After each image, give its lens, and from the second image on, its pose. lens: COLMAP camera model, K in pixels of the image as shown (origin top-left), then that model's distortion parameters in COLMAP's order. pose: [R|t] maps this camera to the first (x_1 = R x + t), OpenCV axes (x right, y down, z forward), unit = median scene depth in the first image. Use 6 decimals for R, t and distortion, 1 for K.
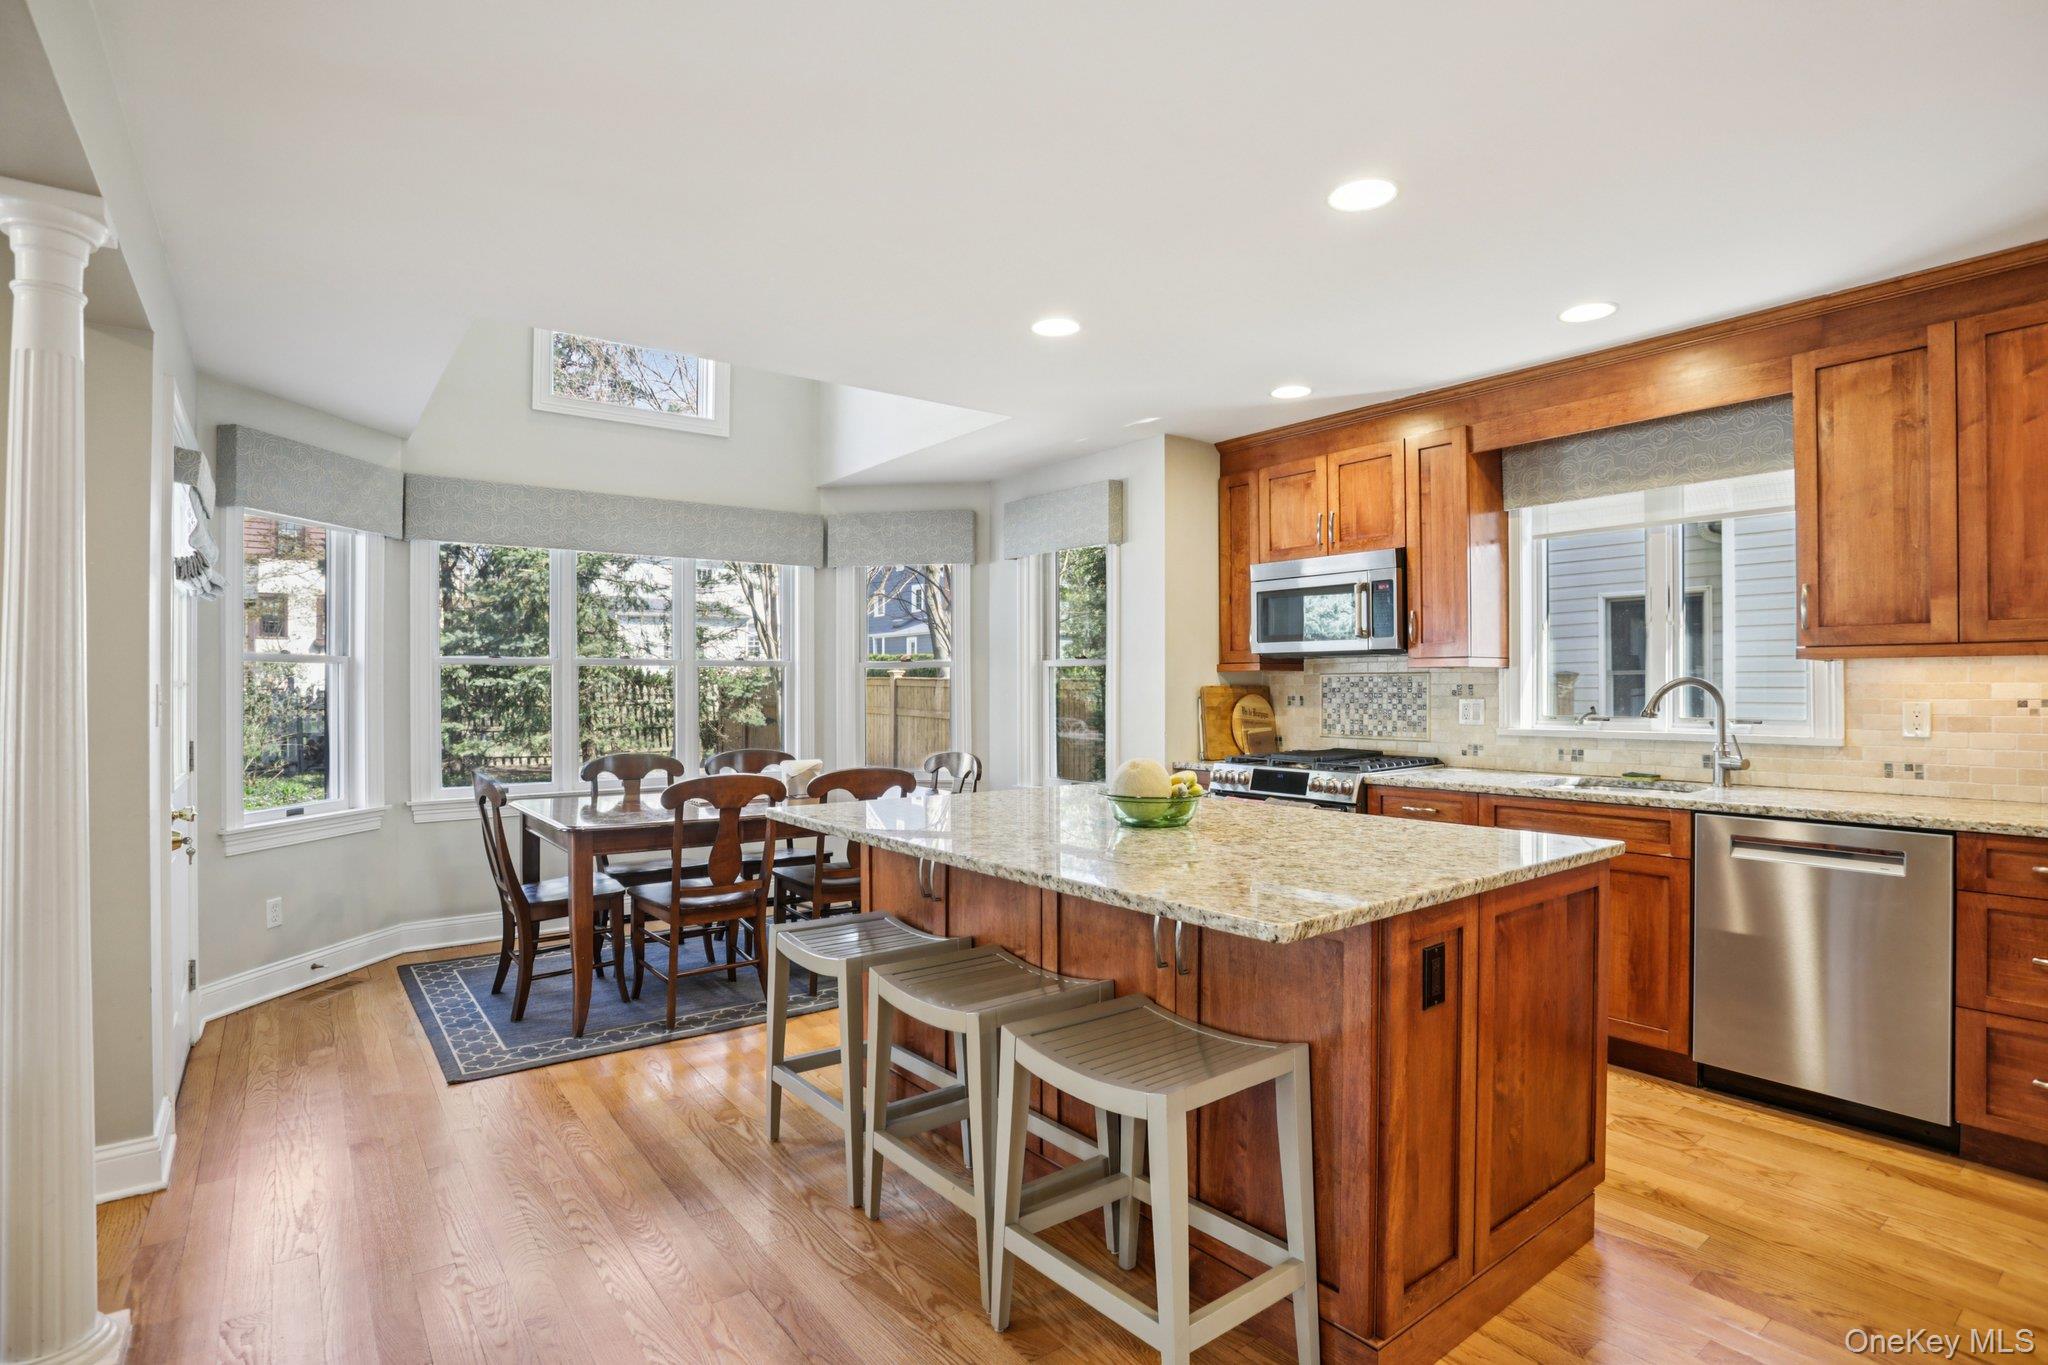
lens RADIAL K [[1005.0, 0, 1024.0], [0, 1005.0, 682.5], [0, 0, 1]] dist [-0.083440, 0.038515]
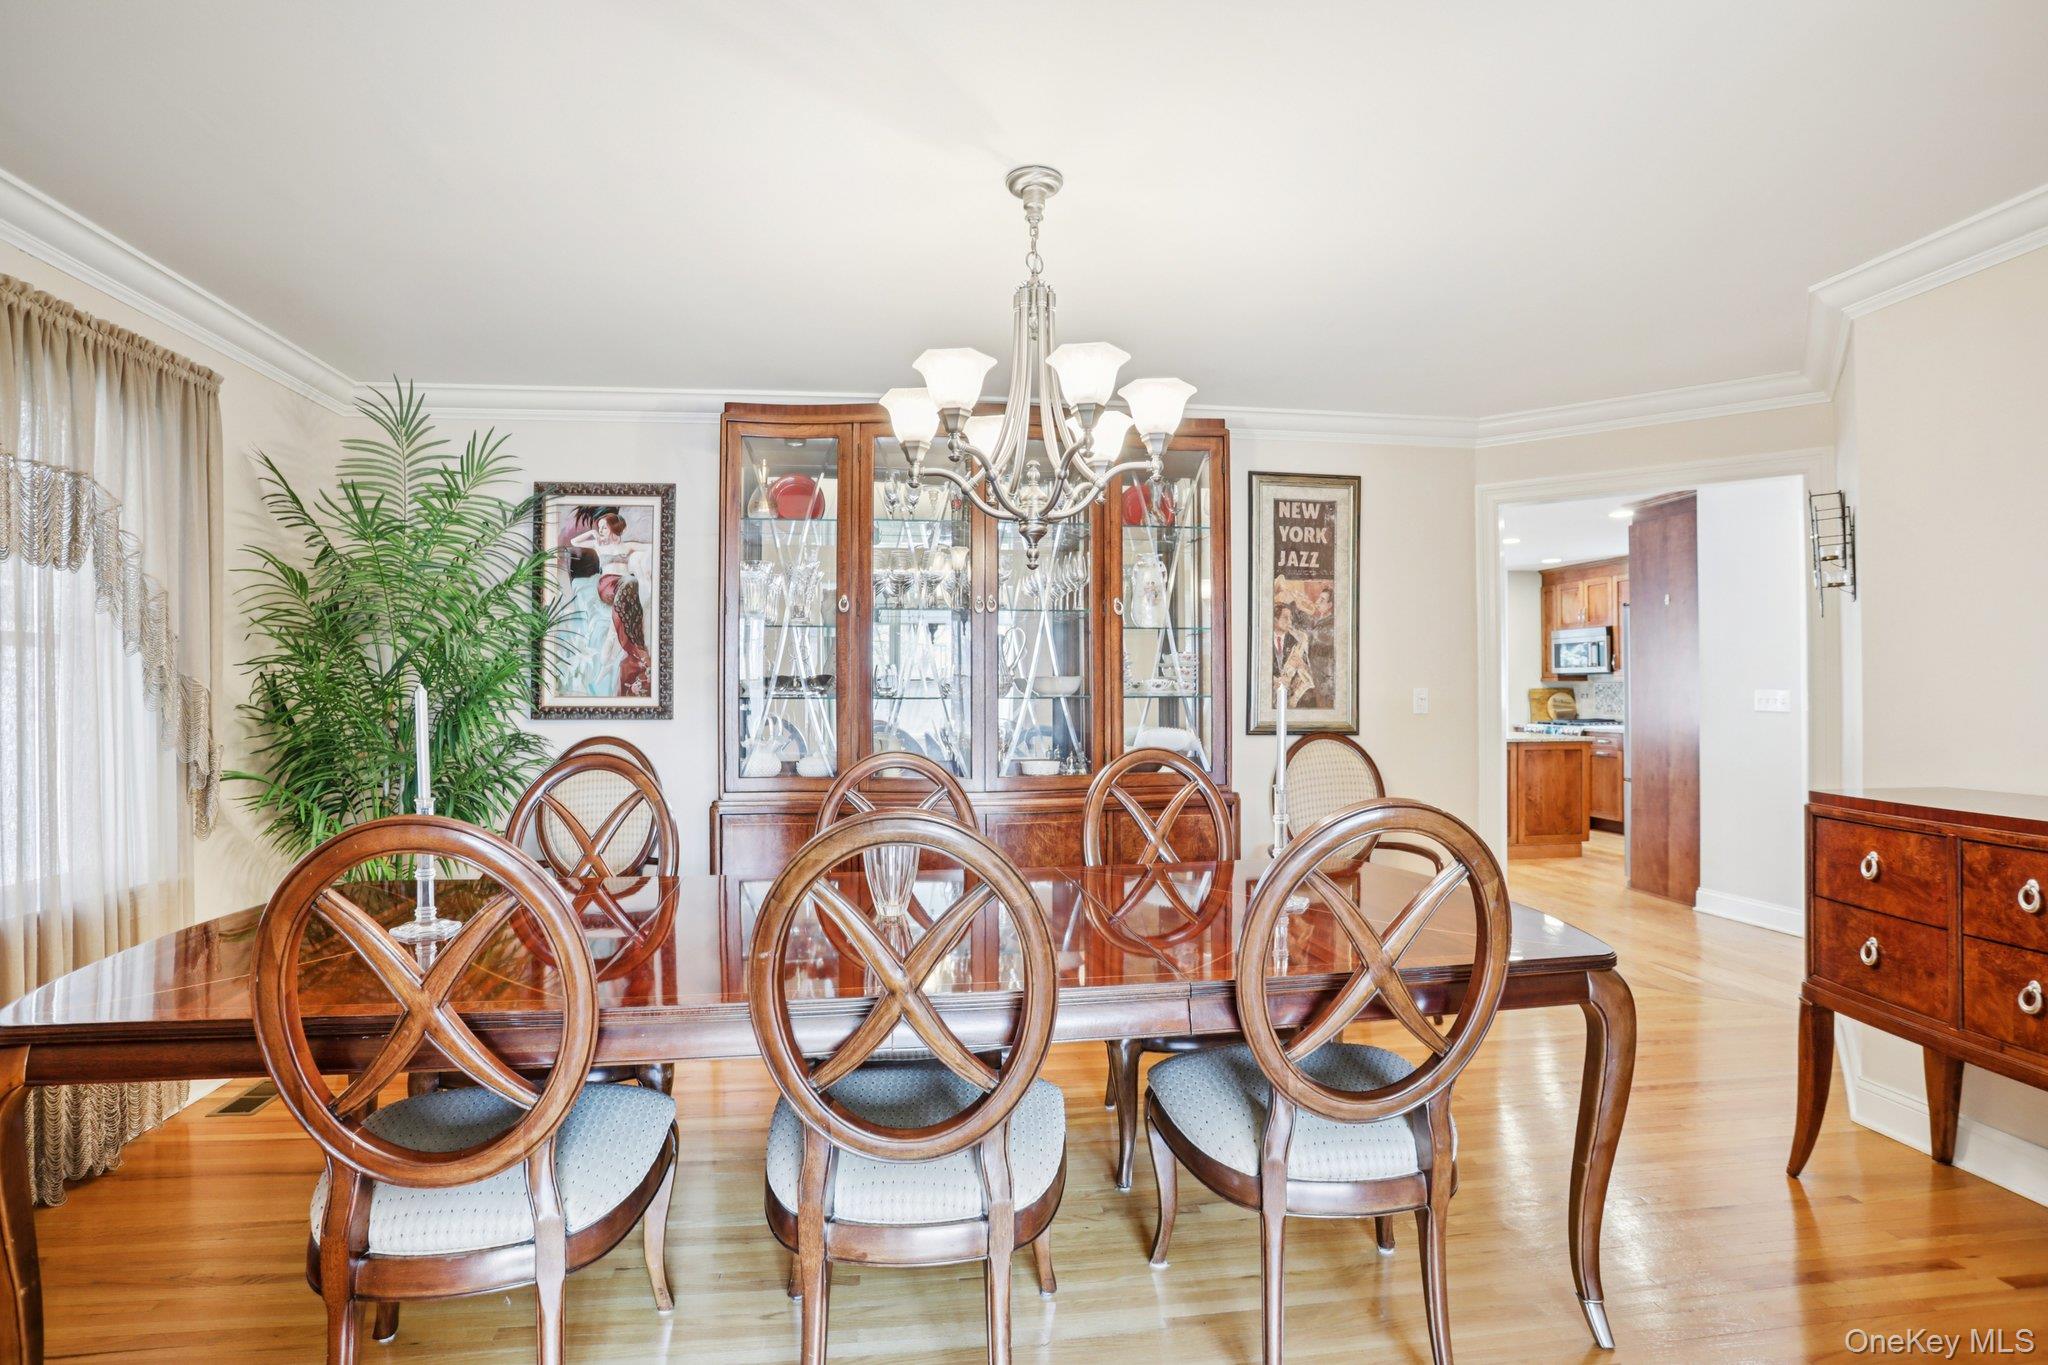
lens RADIAL K [[1005.0, 0, 1024.0], [0, 1005.0, 682.5], [0, 0, 1]] dist [-0.083440, 0.038515]
pose [[0.867756, -0.002122, -0.496985, 0.324119], [0.001923, 0.999998, -0.000912, -0.010390], [0.496986, -0.000164, 0.867759, -1.504288]]
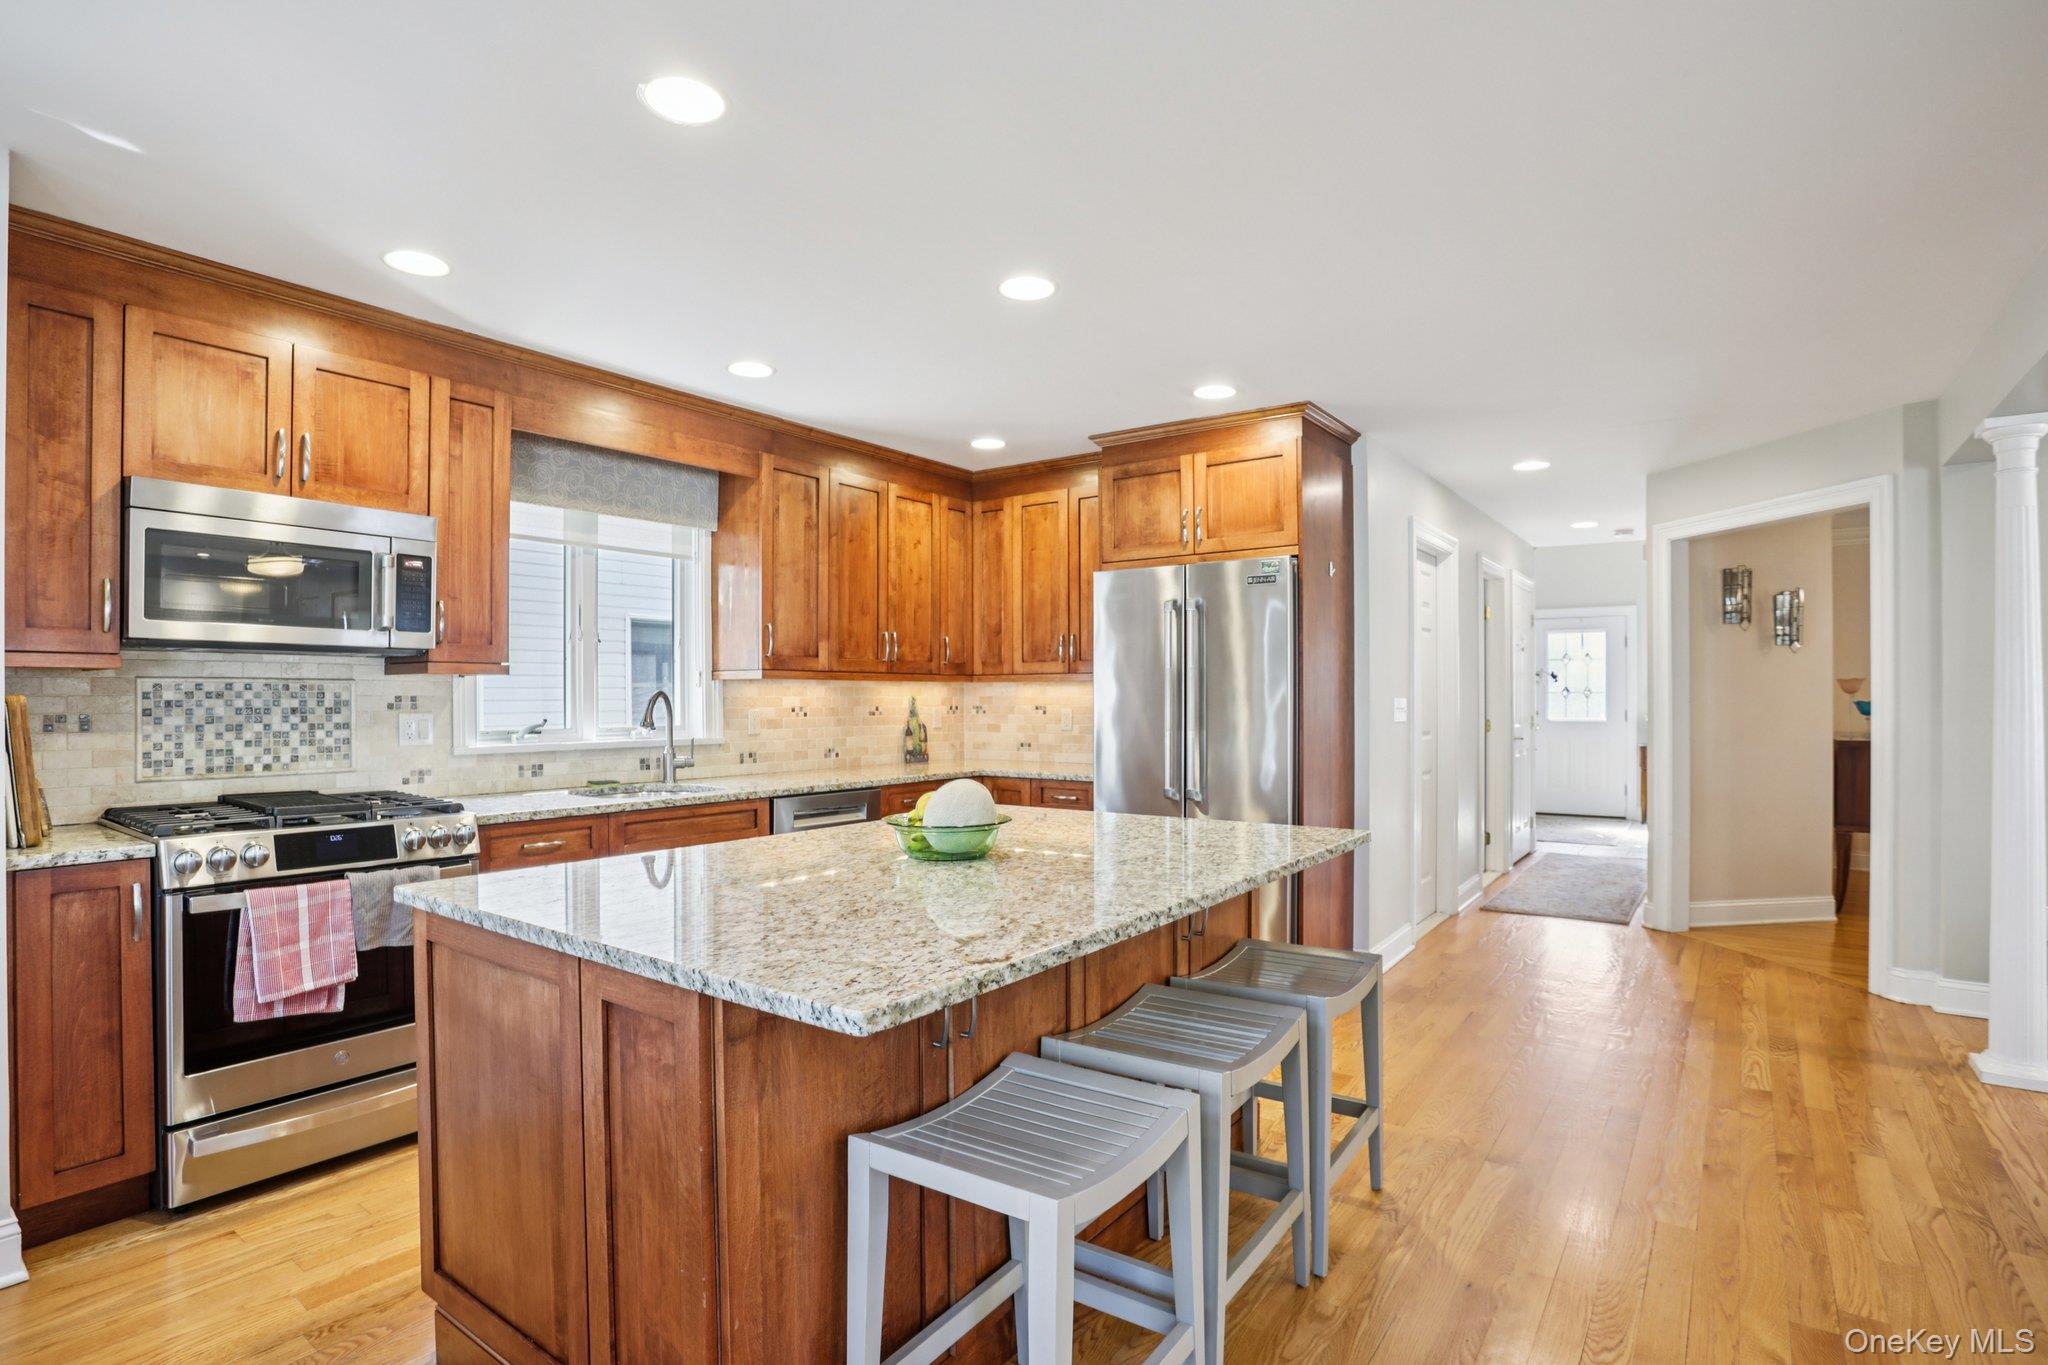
lens RADIAL K [[1005.0, 0, 1024.0], [0, 1005.0, 682.5], [0, 0, 1]] dist [-0.083440, 0.038515]
pose [[-0.276916, 0.014673, 0.960782, -0.453660], [-0.005552, 0.999842, -0.016870, 0.001805], [-0.960878, -0.010005, -0.276791, 0.739209]]
